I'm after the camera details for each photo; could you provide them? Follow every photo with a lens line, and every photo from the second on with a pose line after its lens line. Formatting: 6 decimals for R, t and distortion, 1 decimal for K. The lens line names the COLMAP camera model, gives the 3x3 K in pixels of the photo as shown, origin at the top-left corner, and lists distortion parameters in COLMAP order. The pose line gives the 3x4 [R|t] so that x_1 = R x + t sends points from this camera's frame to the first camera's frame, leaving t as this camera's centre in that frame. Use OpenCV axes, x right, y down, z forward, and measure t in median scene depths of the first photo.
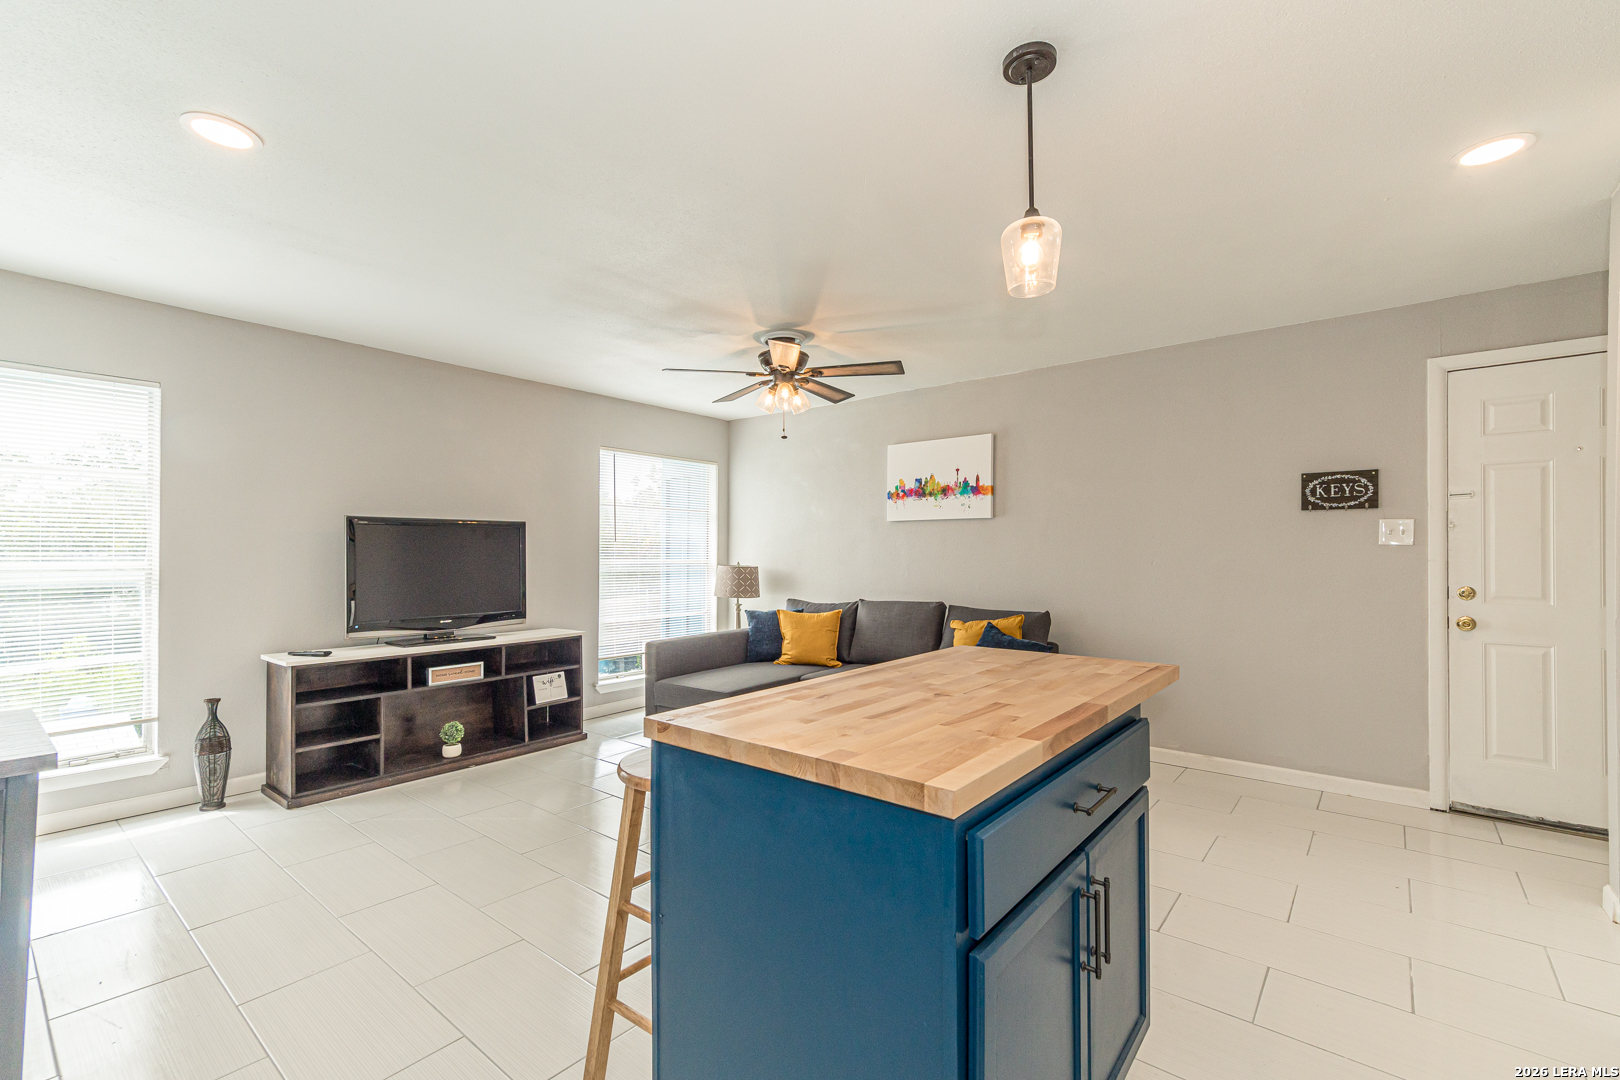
lens RADIAL K [[707.0, 0, 815.1], [0, 707.0, 551.2], [0, 0, 1]] dist [0.007583, 0.000902]
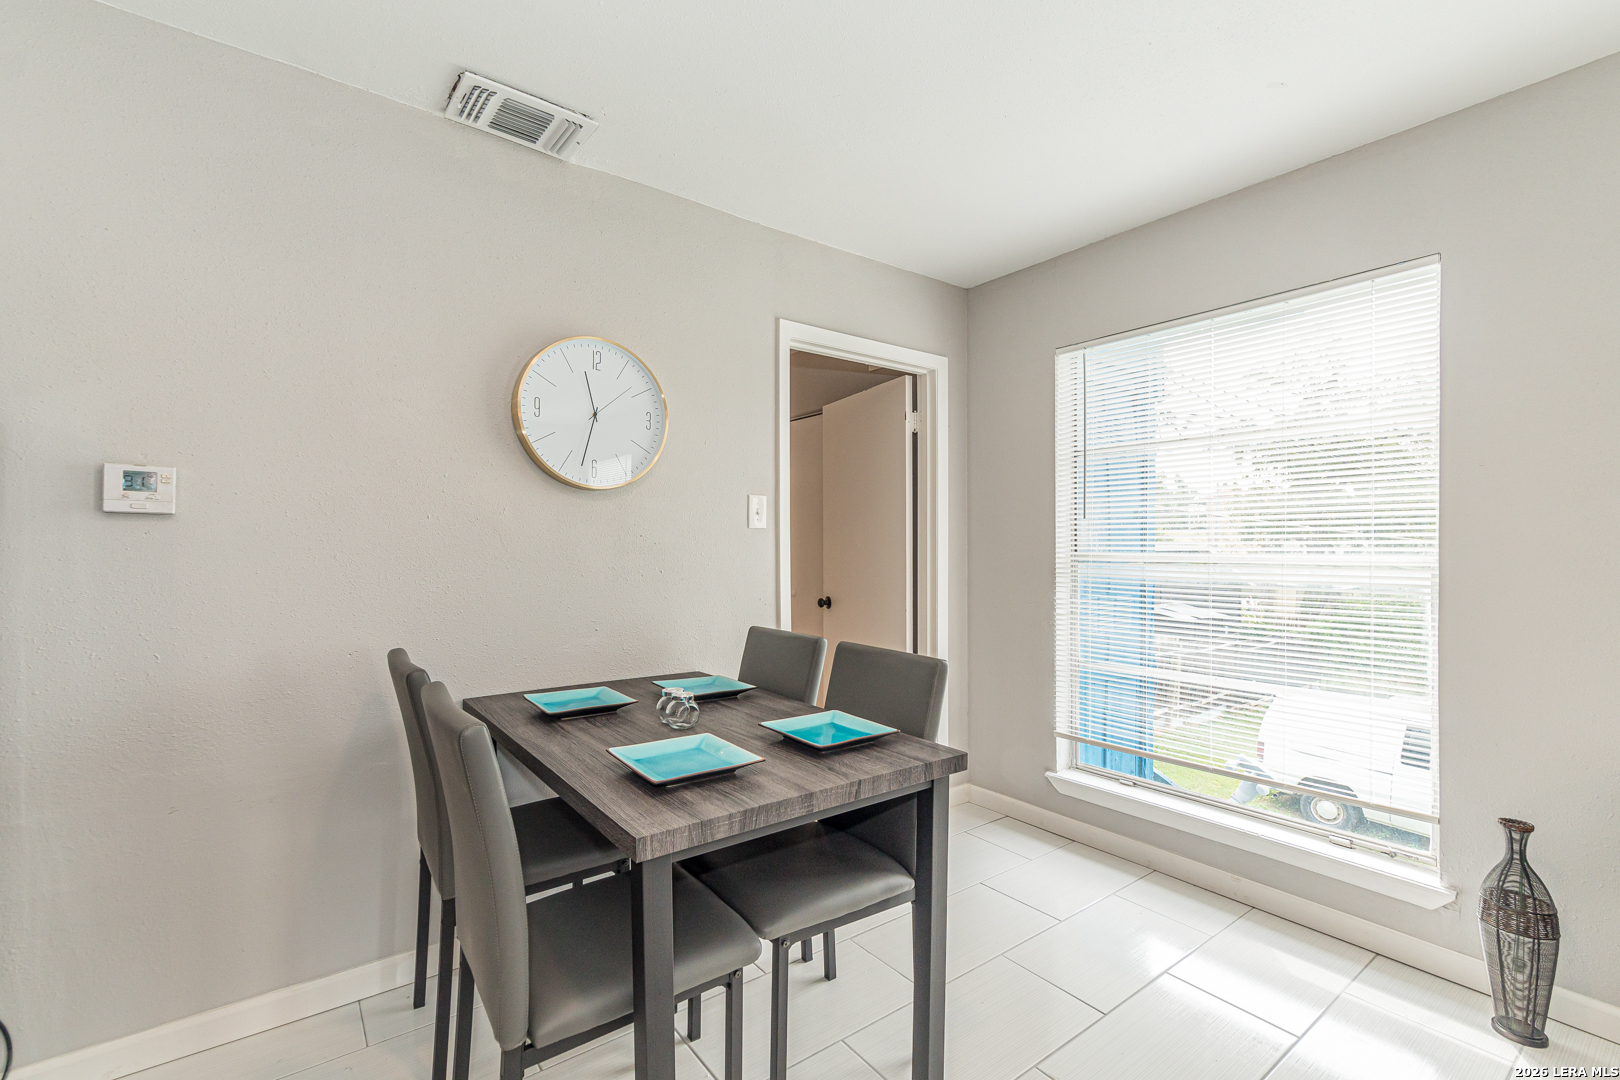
lens RADIAL K [[707.0, 0, 806.4], [0, 707.0, 552.1], [0, 0, 1]] dist [0.007583, 0.000902]
pose [[-0.241661, 0.004785, -0.970349, -0.172895], [0.005378, 0.999979, 0.003592, 0.005242], [0.970346, -0.004350, -0.241681, 0.494078]]
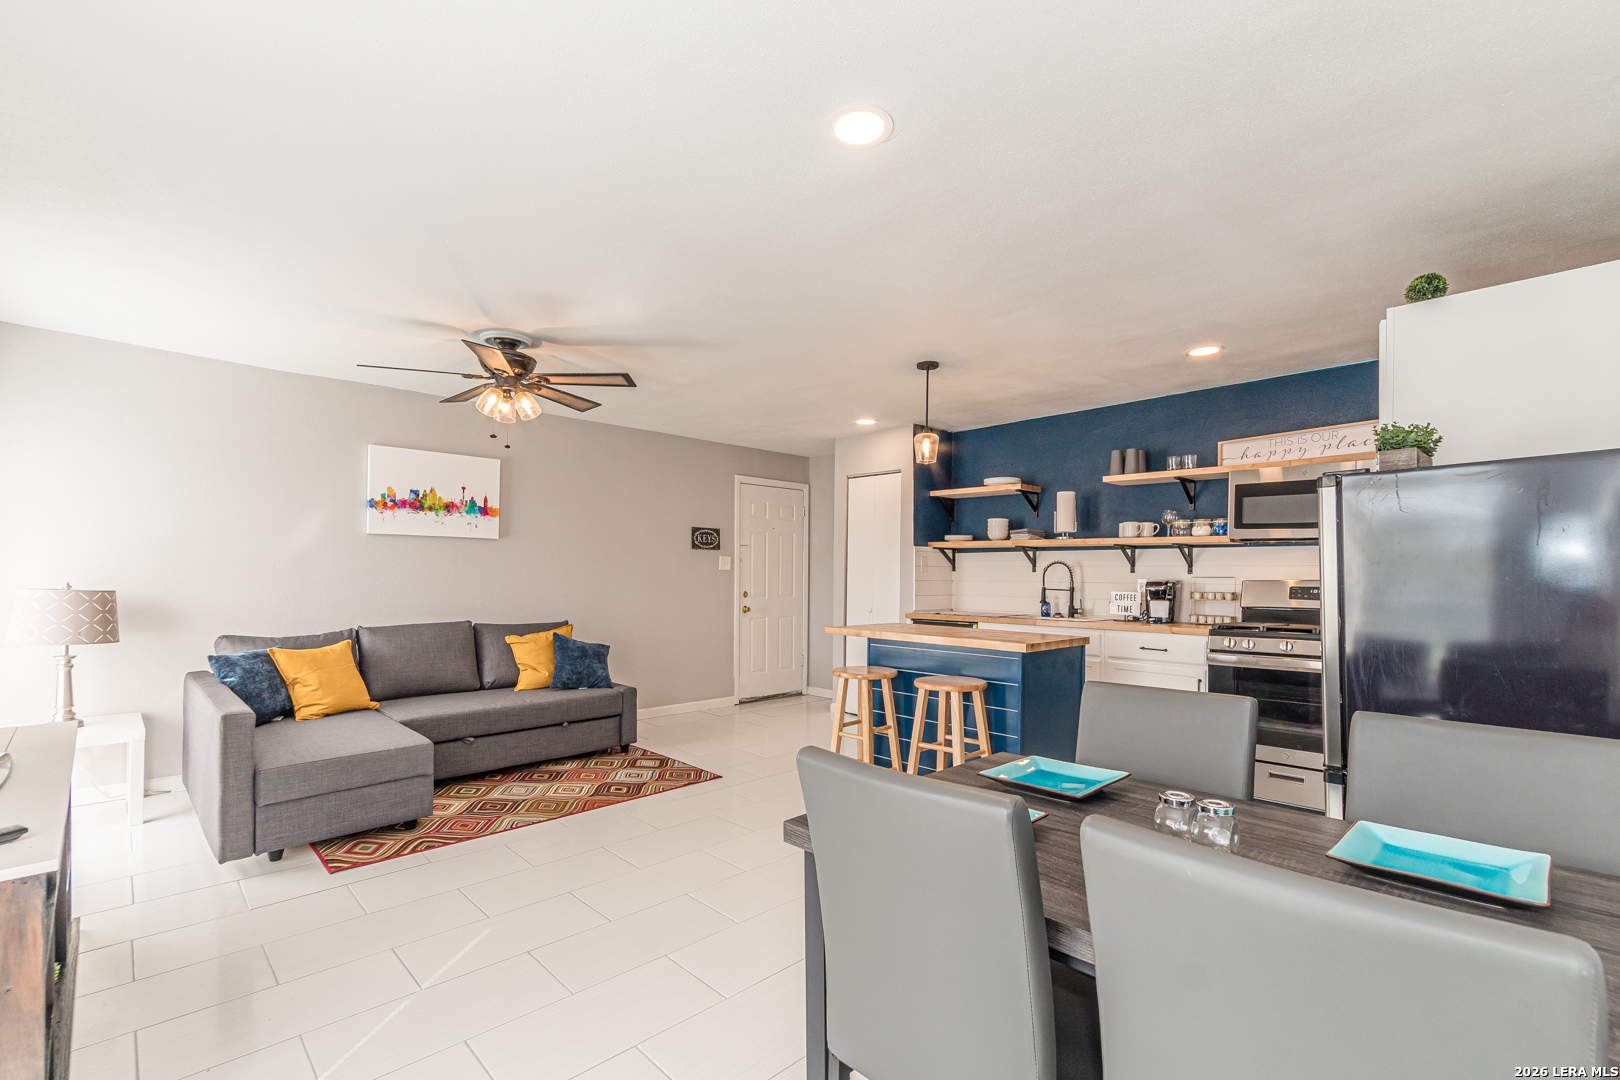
lens RADIAL K [[707.0, 0, 813.1], [0, 707.0, 578.5], [0, 0, 1]] dist [0.007583, 0.000902]
pose [[0.112937, -0.002585, 0.993599, -0.822547], [-0.011025, 0.999932, 0.003854, 0.003180], [-0.993541, -0.011390, 0.112901, 0.444861]]
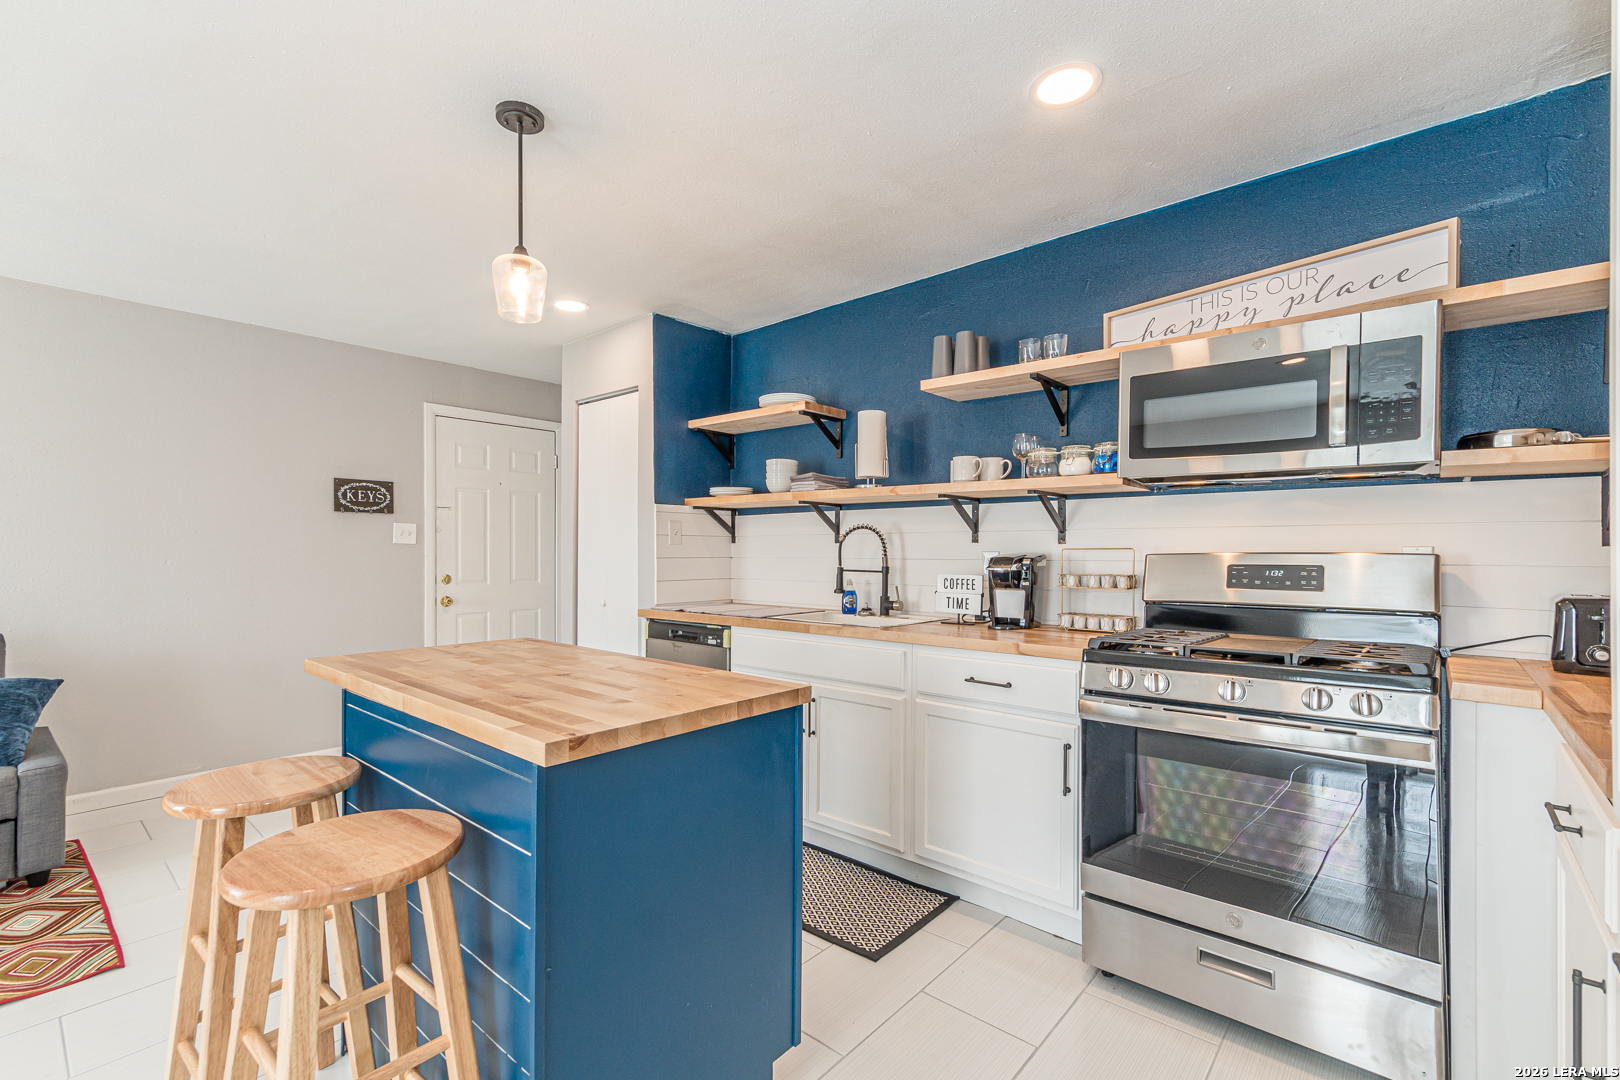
lens RADIAL K [[707.0, 0, 796.7], [0, 707.0, 555.6], [0, 0, 1]] dist [0.007583, 0.000902]
pose [[0.034994, -0.003873, 0.999380, -0.328951], [-0.004487, 0.999982, 0.004032, 0.003357], [-0.999377, -0.004626, 0.034976, 0.211607]]
